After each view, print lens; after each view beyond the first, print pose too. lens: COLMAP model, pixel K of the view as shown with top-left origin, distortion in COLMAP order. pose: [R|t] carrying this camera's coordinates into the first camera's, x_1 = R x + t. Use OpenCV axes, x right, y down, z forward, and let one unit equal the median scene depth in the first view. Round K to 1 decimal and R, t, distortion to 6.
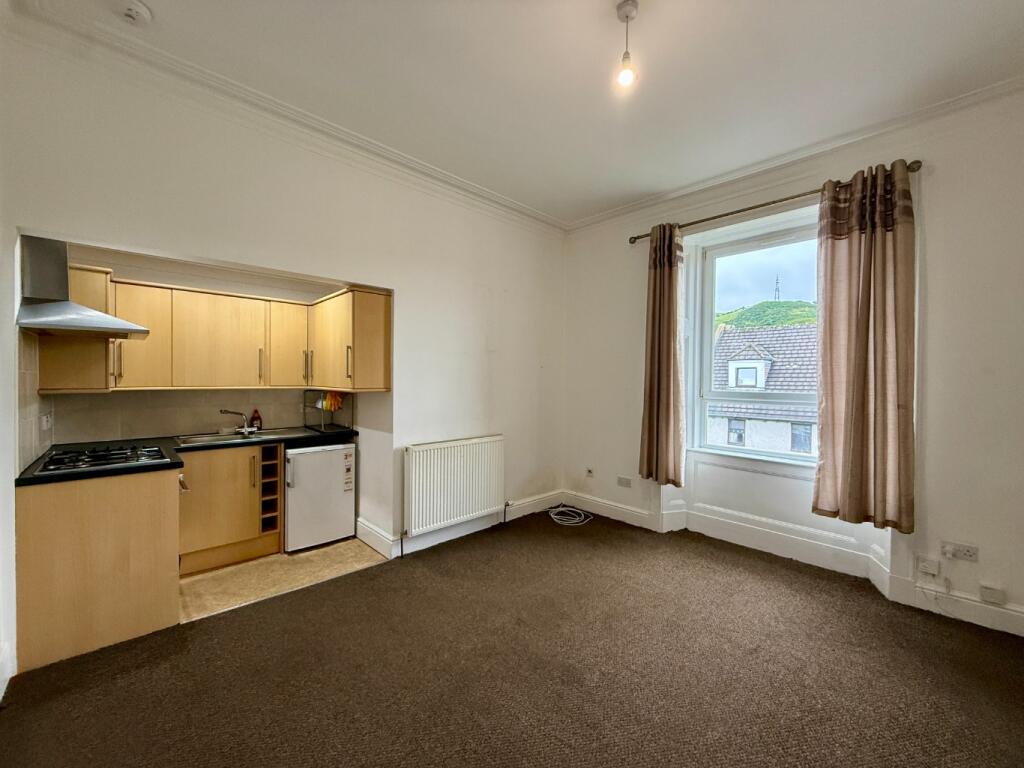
lens RADIAL K [[412.6, 0, 509.0], [0, 412.6, 383.2], [0, 0, 1]] dist [0.000824, 0.000050]
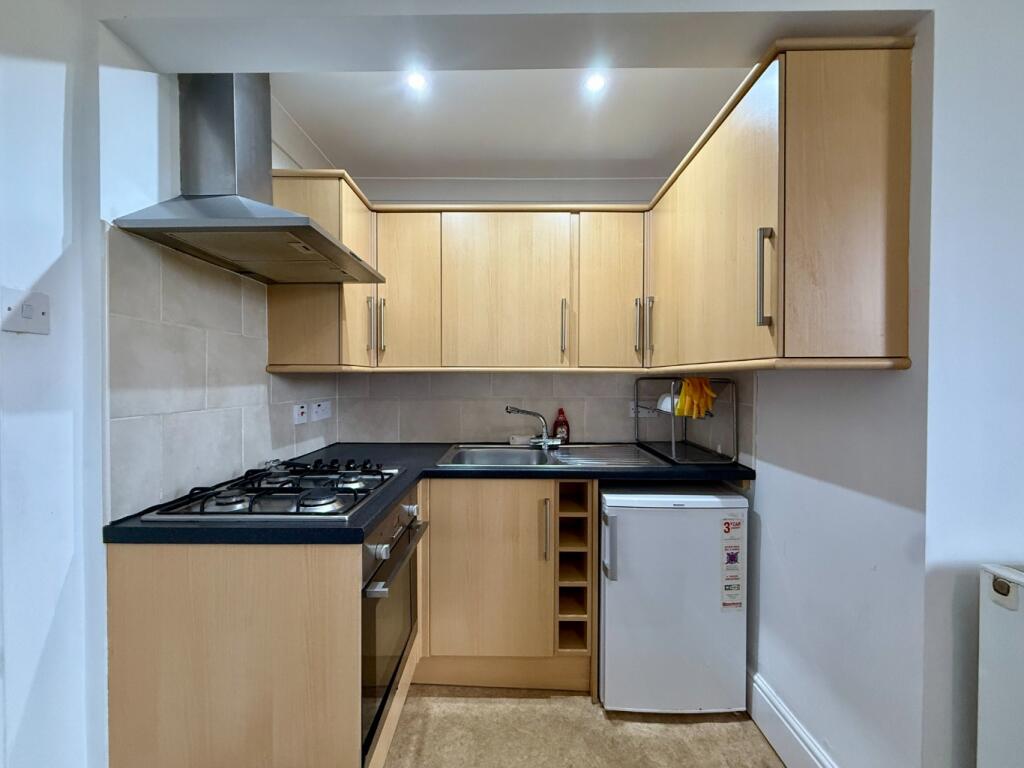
lens RADIAL K [[412.6, 0, 510.8], [0, 412.6, 382.7], [0, 0, 1]] dist [0.000824, 0.000050]
pose [[0.729120, 0.000270, -0.684386, -0.270227], [-0.005783, 0.999967, -0.005766, 0.031536], [0.684361, 0.008162, 0.729097, 0.540179]]
